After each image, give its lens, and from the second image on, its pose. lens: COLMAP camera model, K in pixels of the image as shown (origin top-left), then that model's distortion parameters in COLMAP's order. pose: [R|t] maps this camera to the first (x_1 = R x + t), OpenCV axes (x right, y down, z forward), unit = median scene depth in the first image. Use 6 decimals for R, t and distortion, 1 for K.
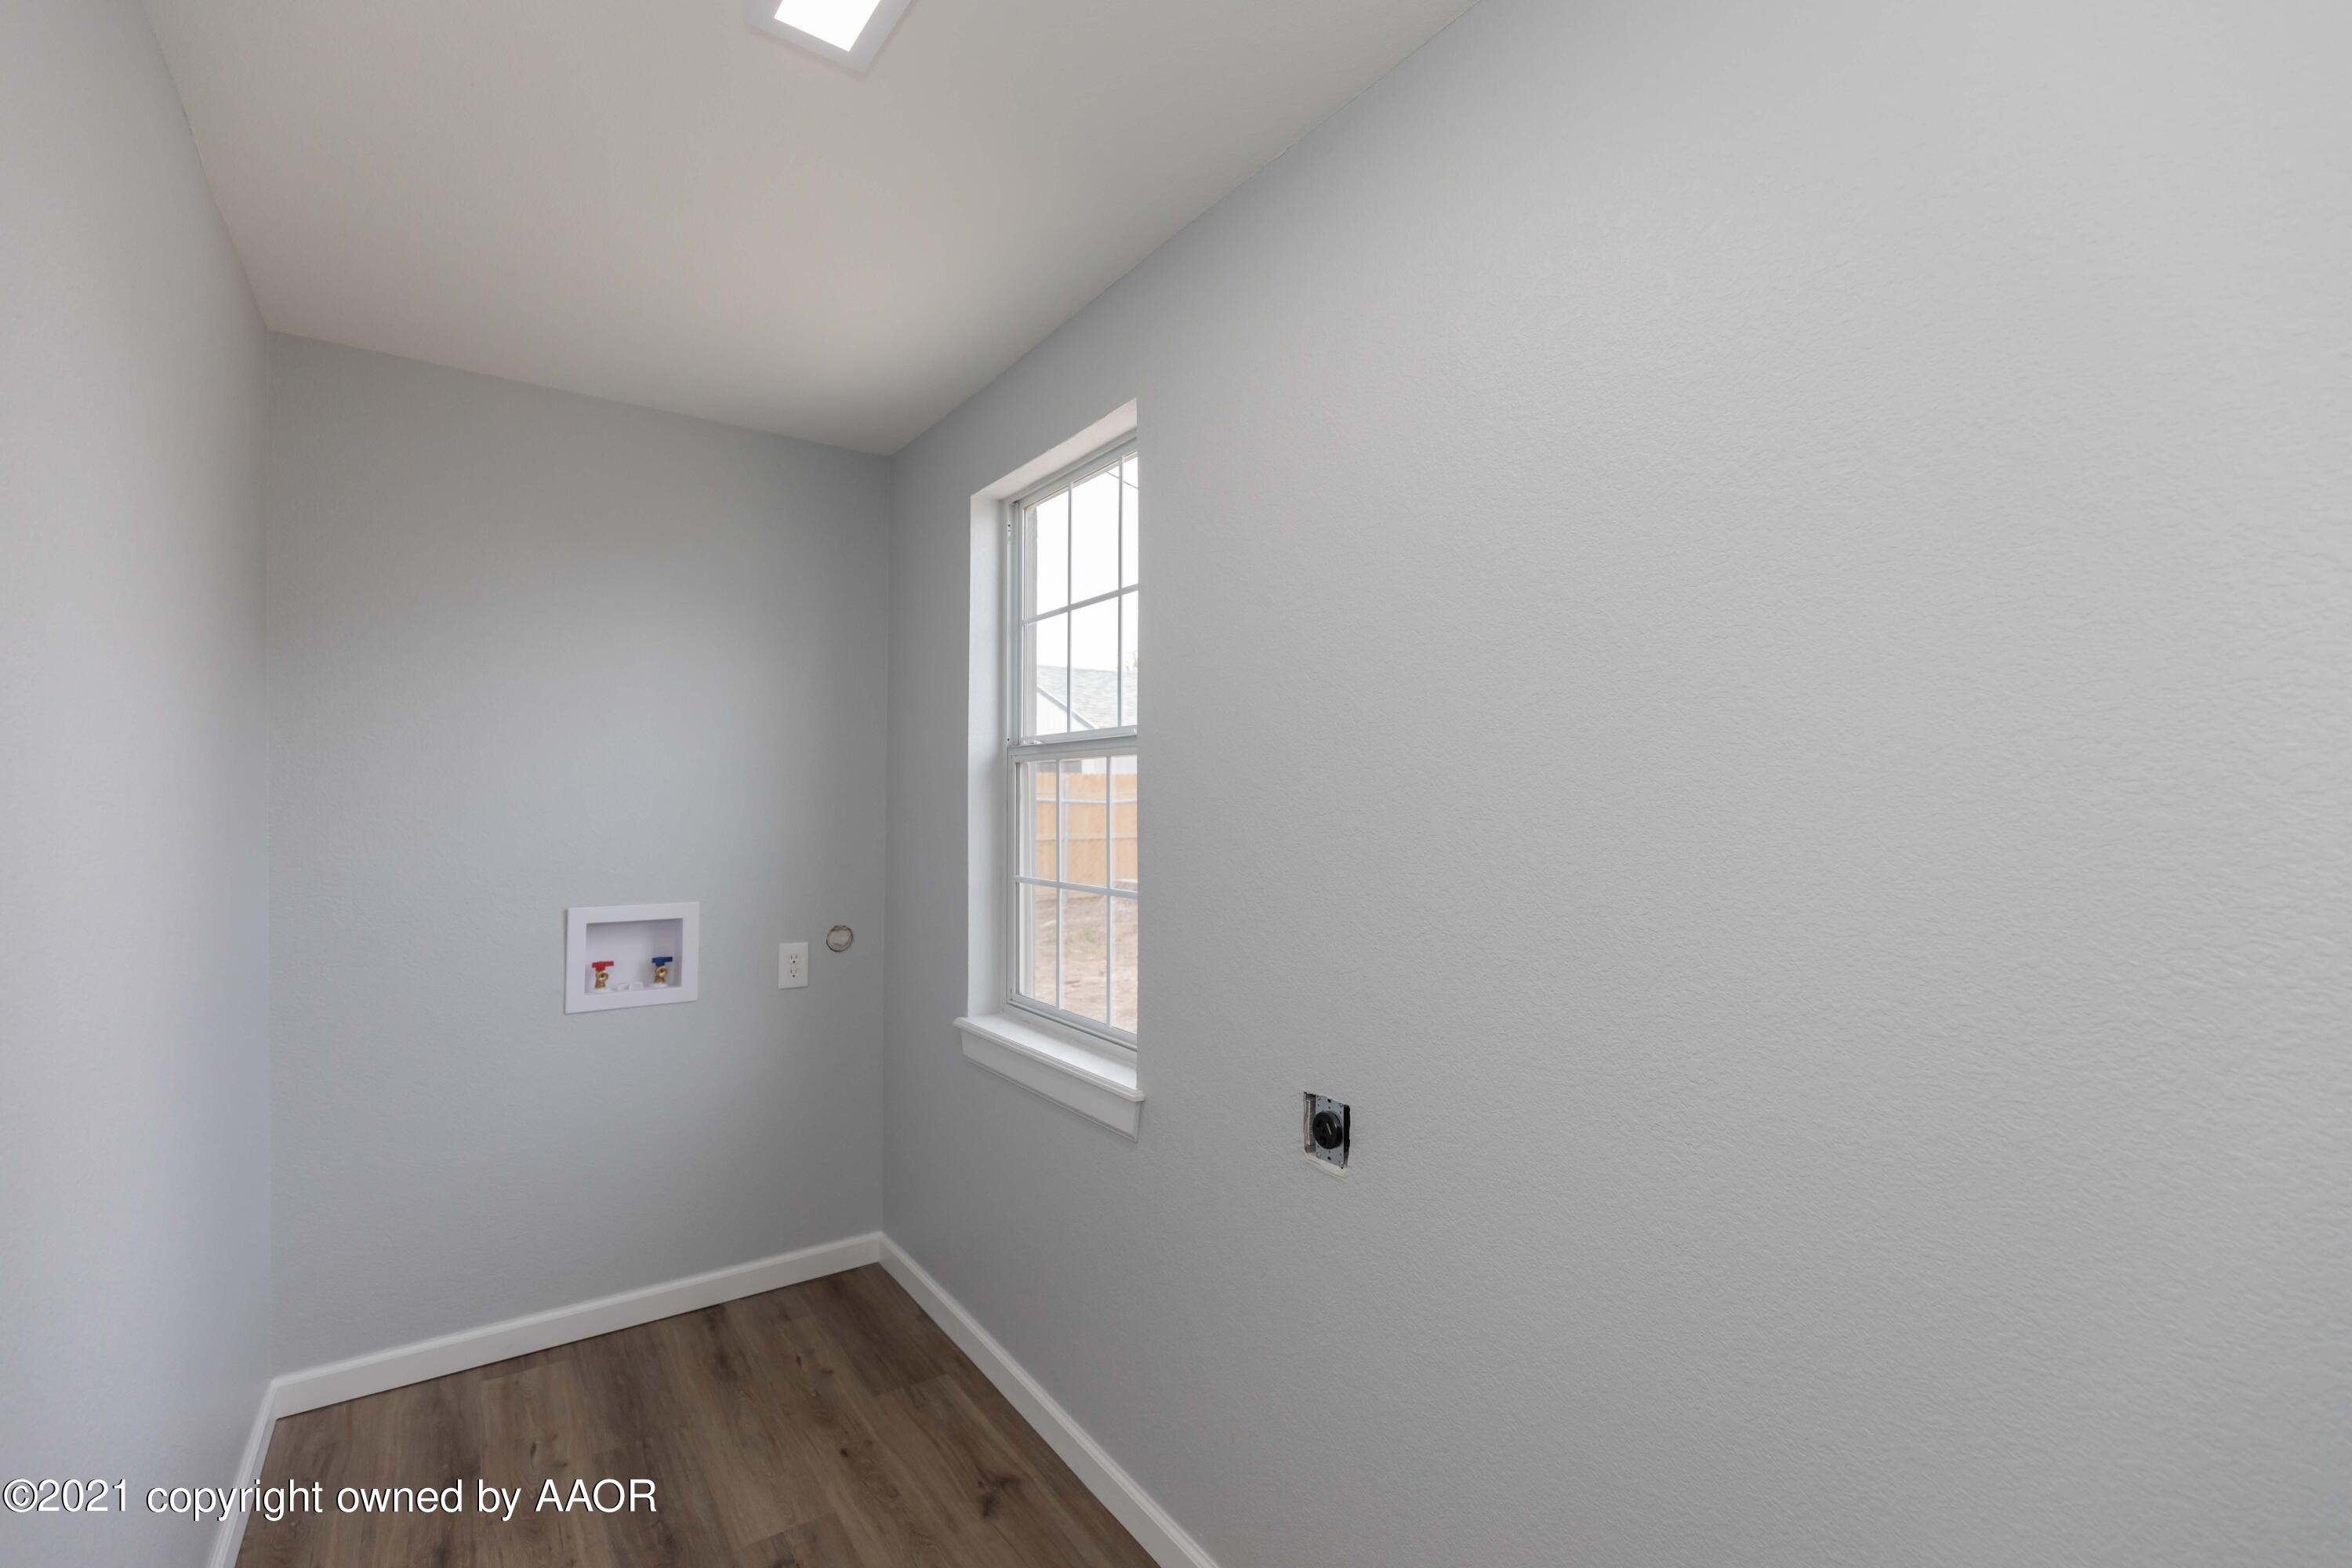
lens RADIAL K [[1041.6, 0, 1185.3], [0, 1041.6, 789.6], [0, 0, 1]] dist [-0.001515, -0.001114]
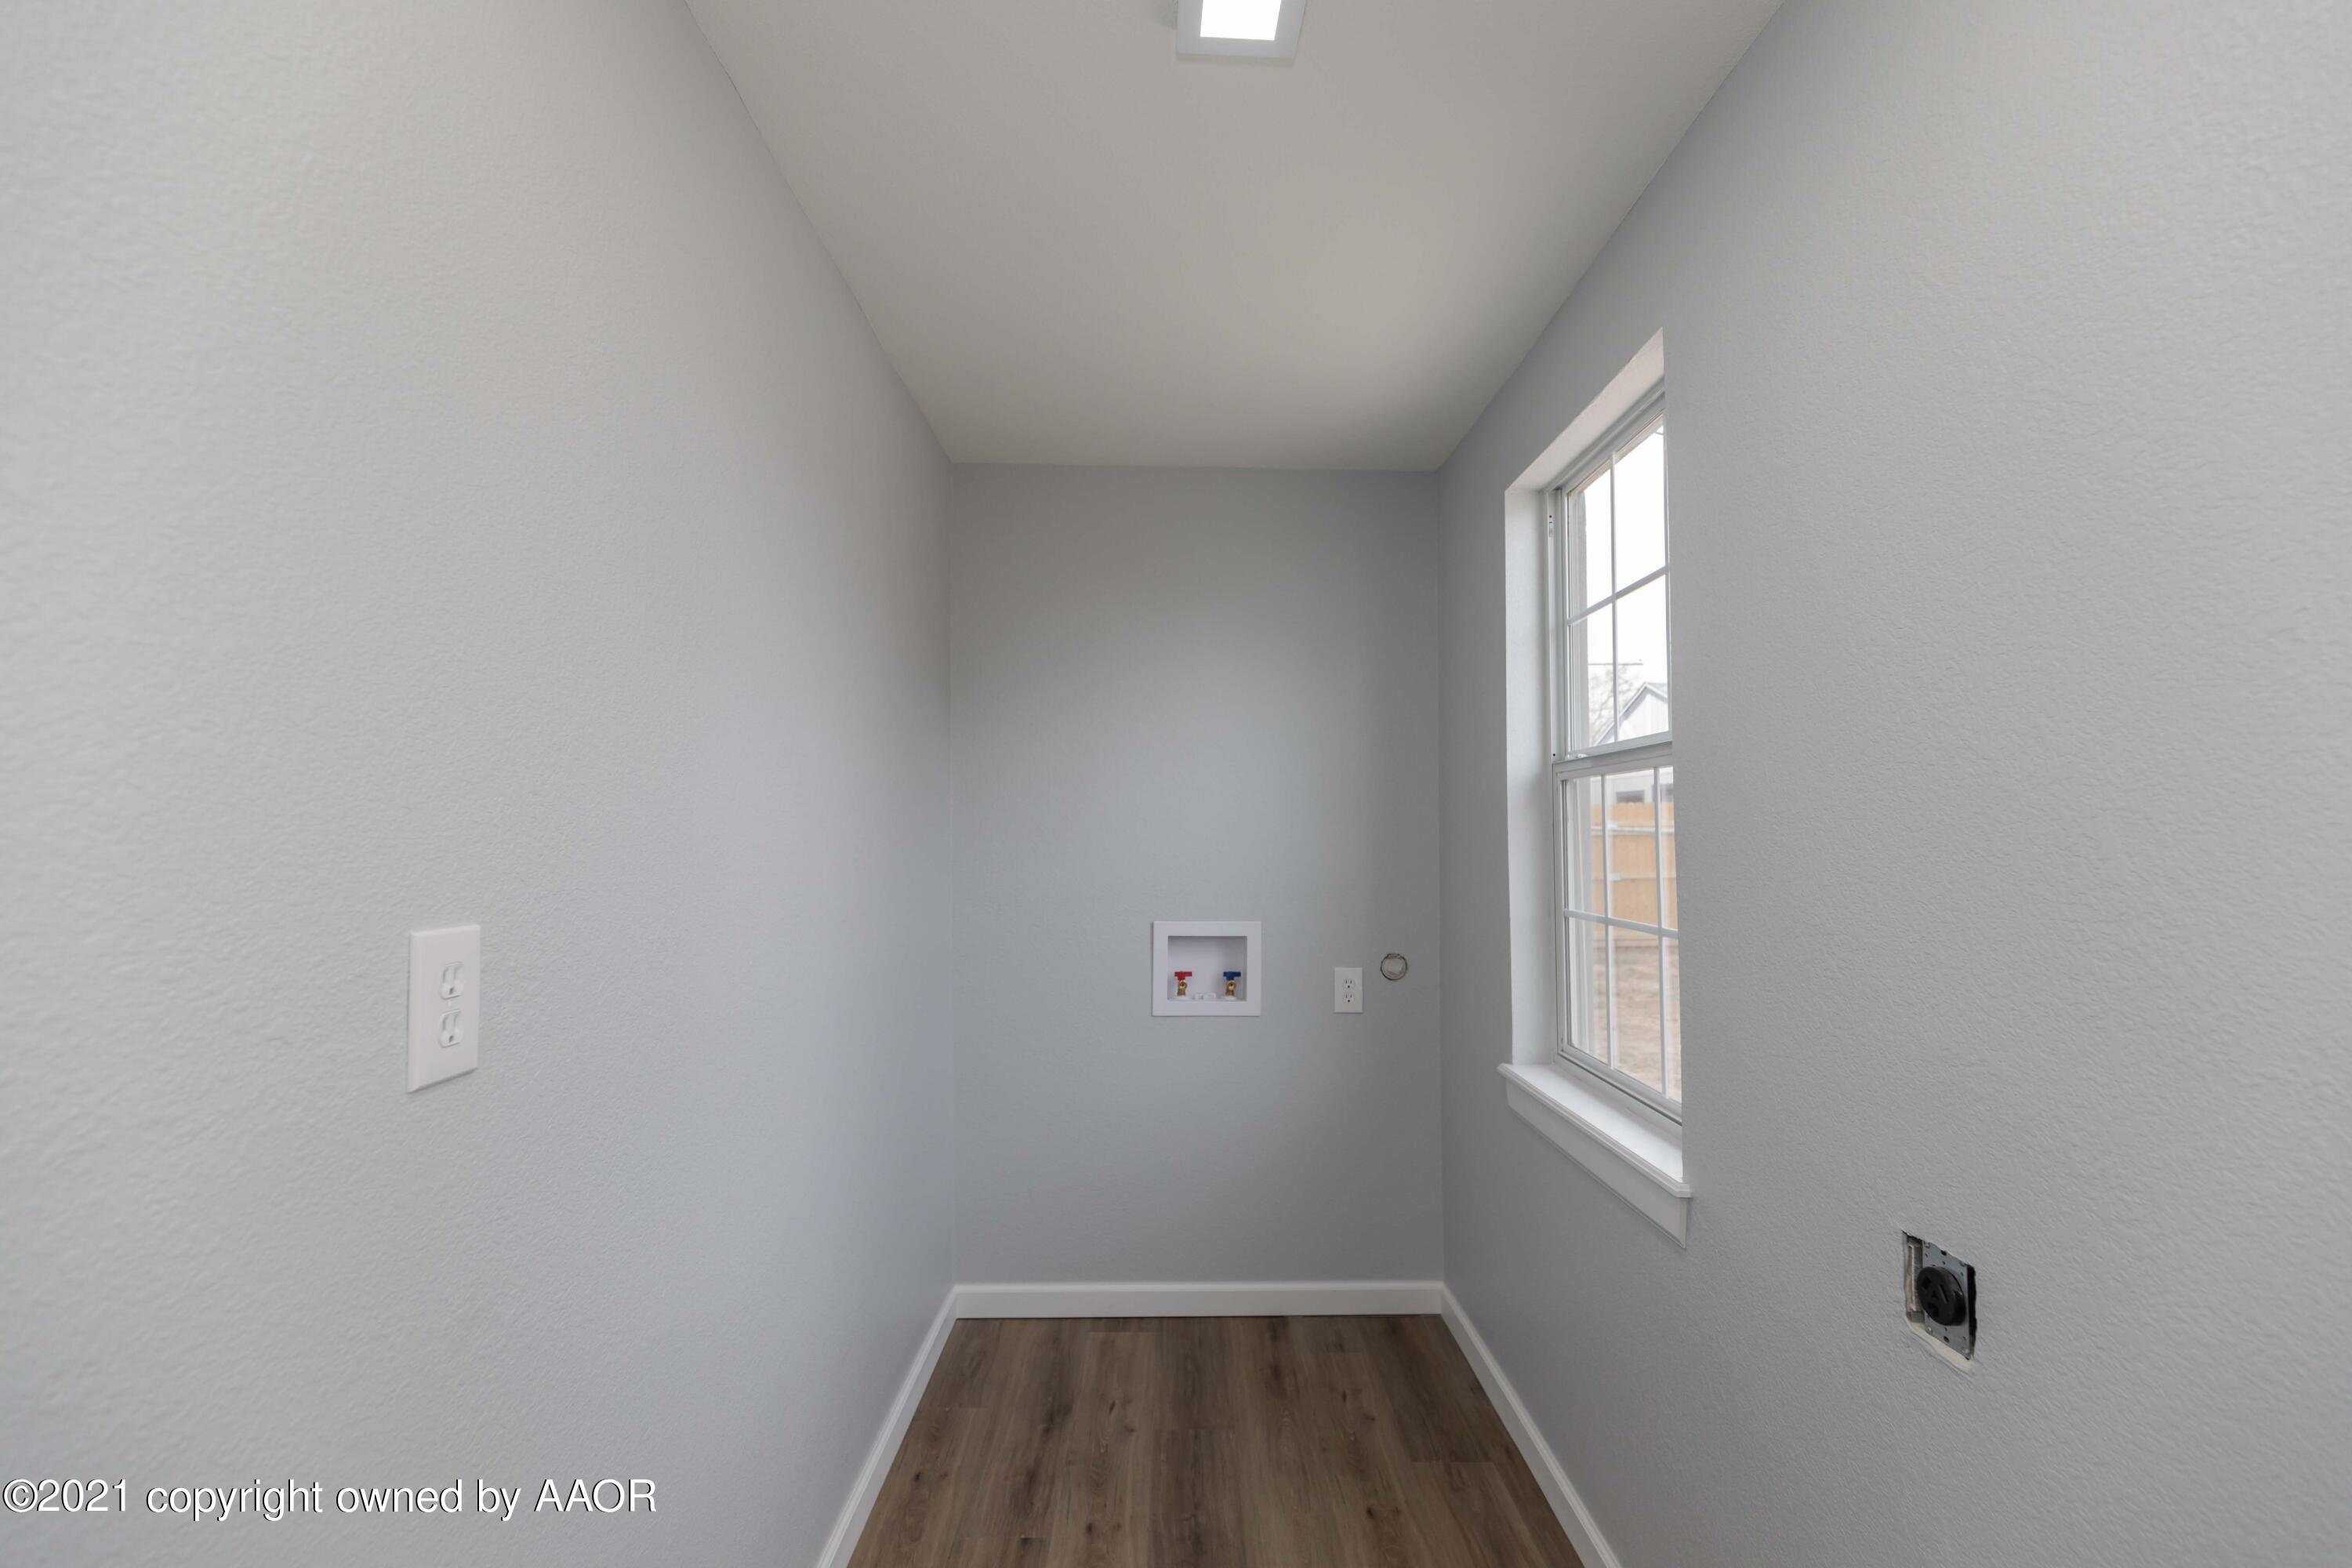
lens RADIAL K [[1041.6, 0, 1180.1], [0, 1041.6, 784.0], [0, 0, 1]] dist [-0.001515, -0.001114]
pose [[0.824741, -0.026015, -0.564912, 0.073206], [0.004603, 0.999217, -0.039294, 0.011101], [0.565491, 0.029807, 0.824215, 0.093461]]
